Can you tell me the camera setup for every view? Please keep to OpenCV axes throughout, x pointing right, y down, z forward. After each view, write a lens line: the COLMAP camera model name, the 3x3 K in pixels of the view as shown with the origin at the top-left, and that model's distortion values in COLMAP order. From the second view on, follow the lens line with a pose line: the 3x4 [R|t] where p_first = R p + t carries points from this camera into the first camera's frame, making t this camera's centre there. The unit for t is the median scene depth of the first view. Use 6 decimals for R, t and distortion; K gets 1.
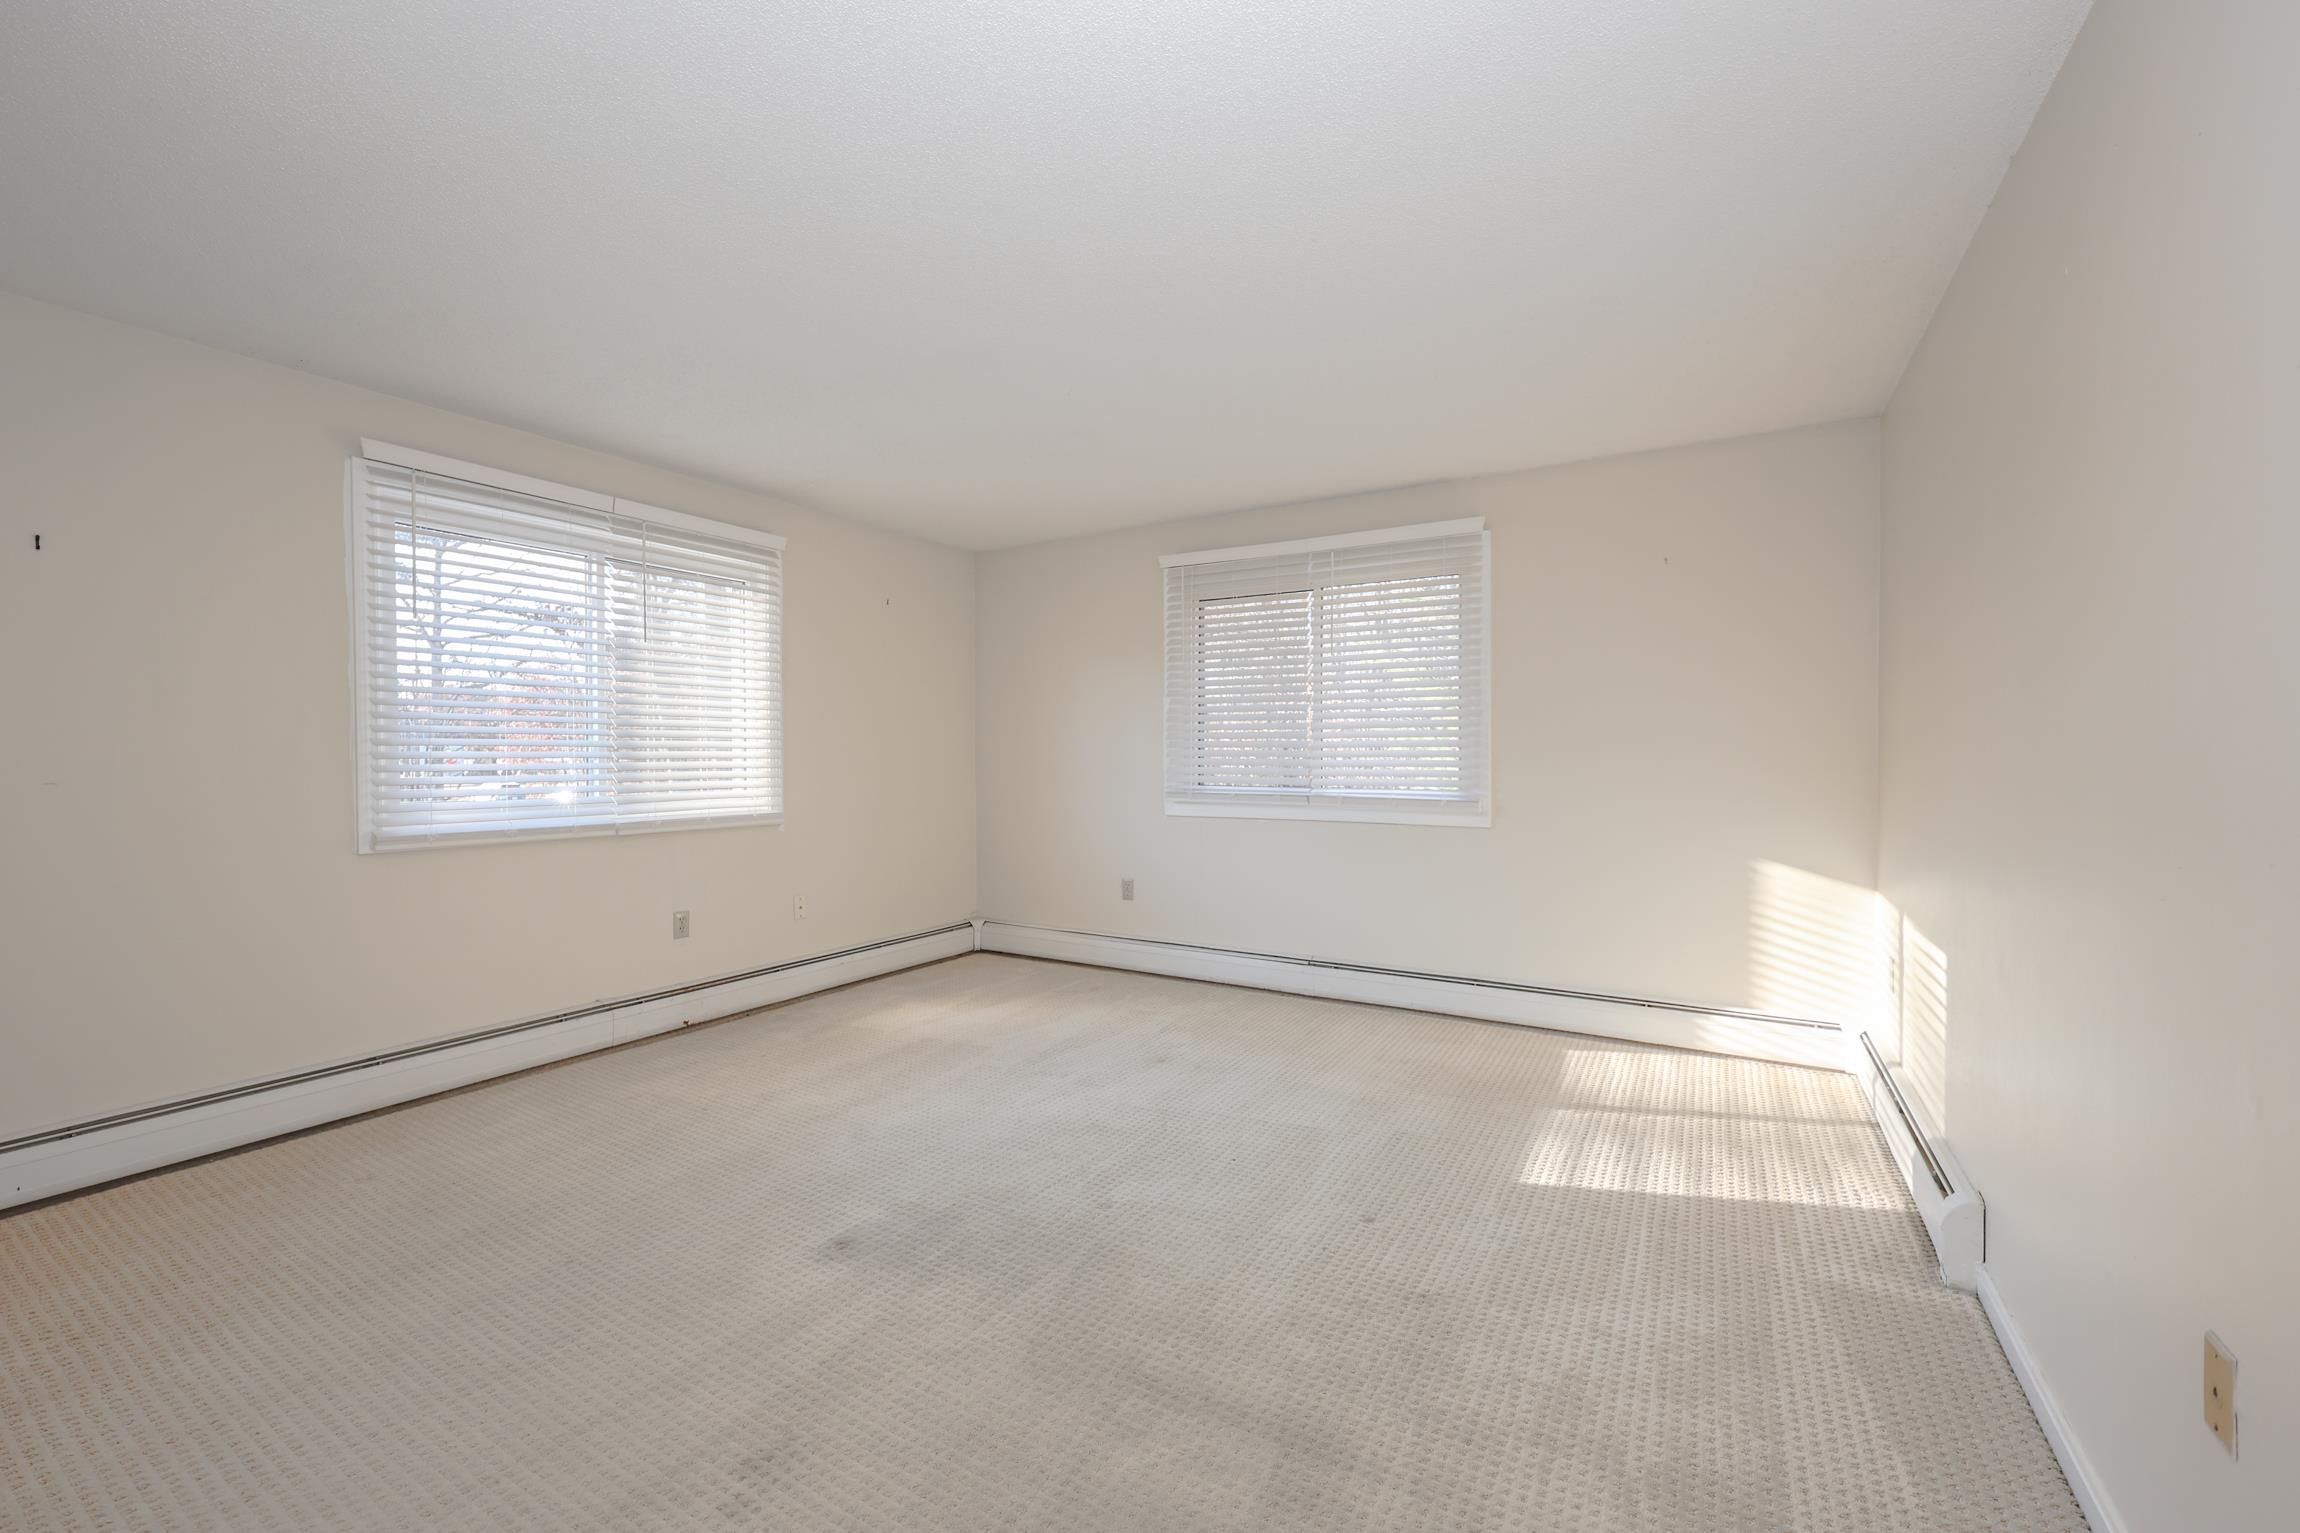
lens RADIAL K [[956.7, 0, 1150.0], [0, 956.7, 766.5], [0, 0, 1]] dist [0.000341, 0.000045]
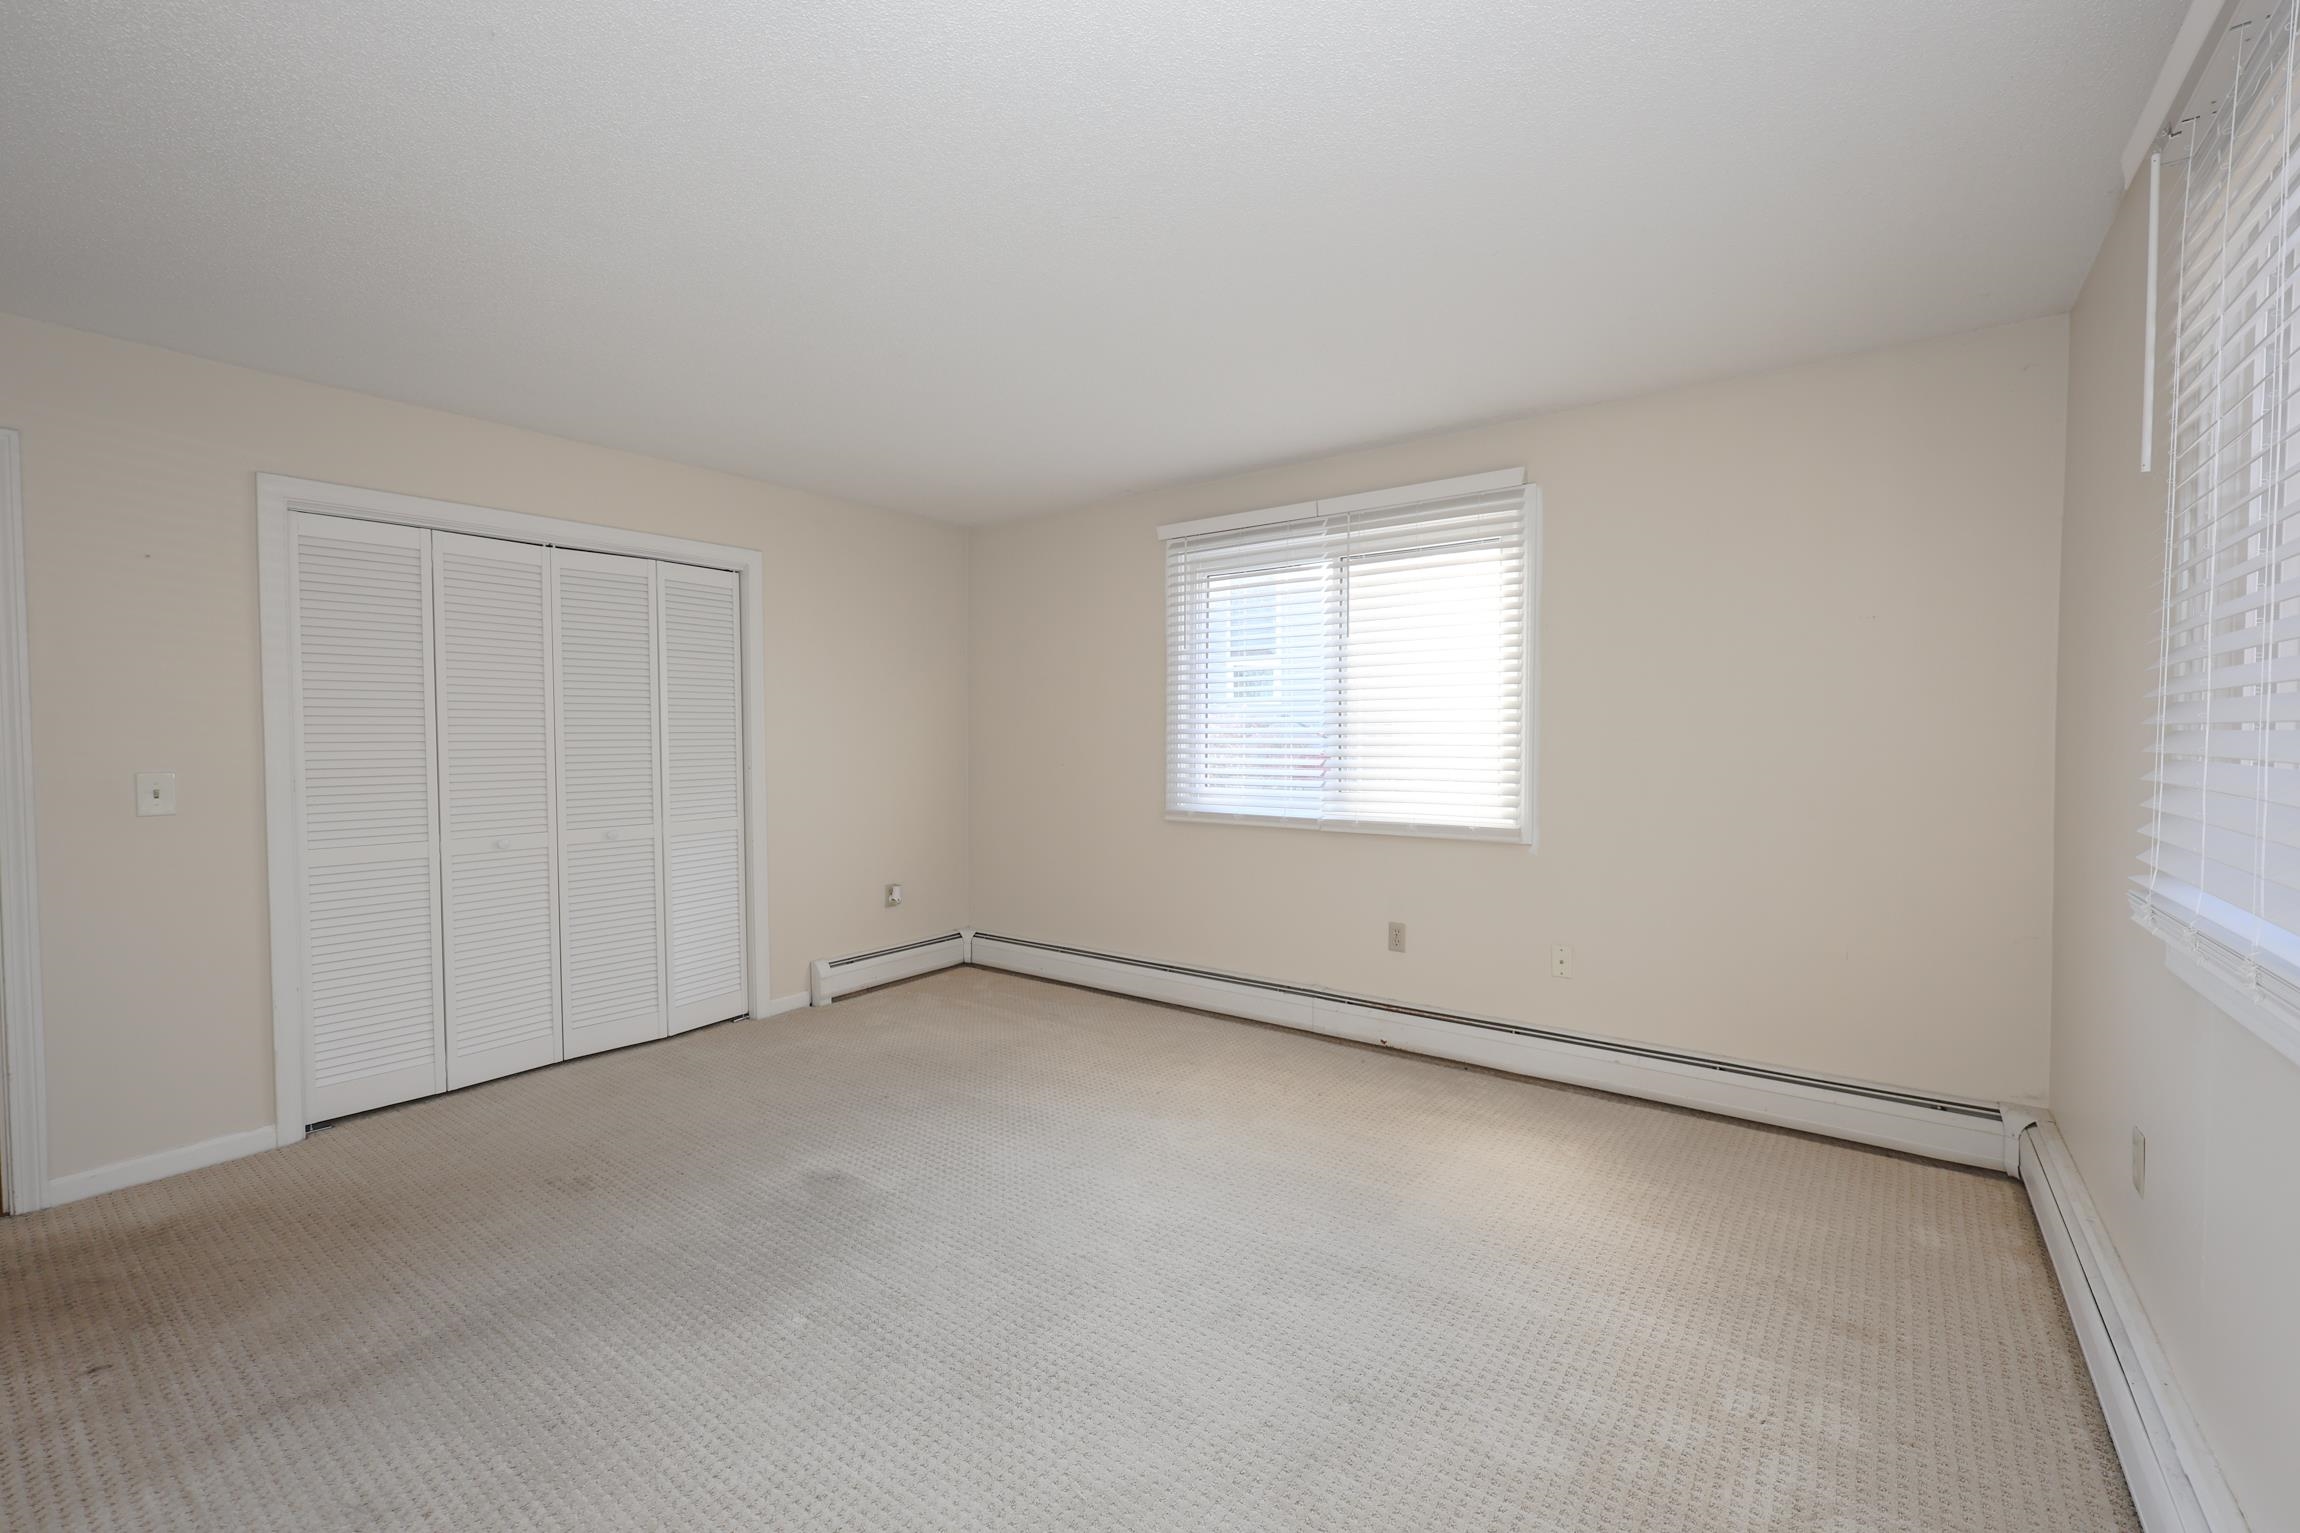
lens RADIAL K [[956.7, 0, 1150.0], [0, 956.7, 766.5], [0, 0, 1]] dist [0.000341, 0.000045]
pose [[-0.116677, 0.027993, -0.992775, 0.462302], [-0.012638, 0.999480, 0.029668, -0.023577], [0.993090, 0.016008, -0.116262, 0.898616]]
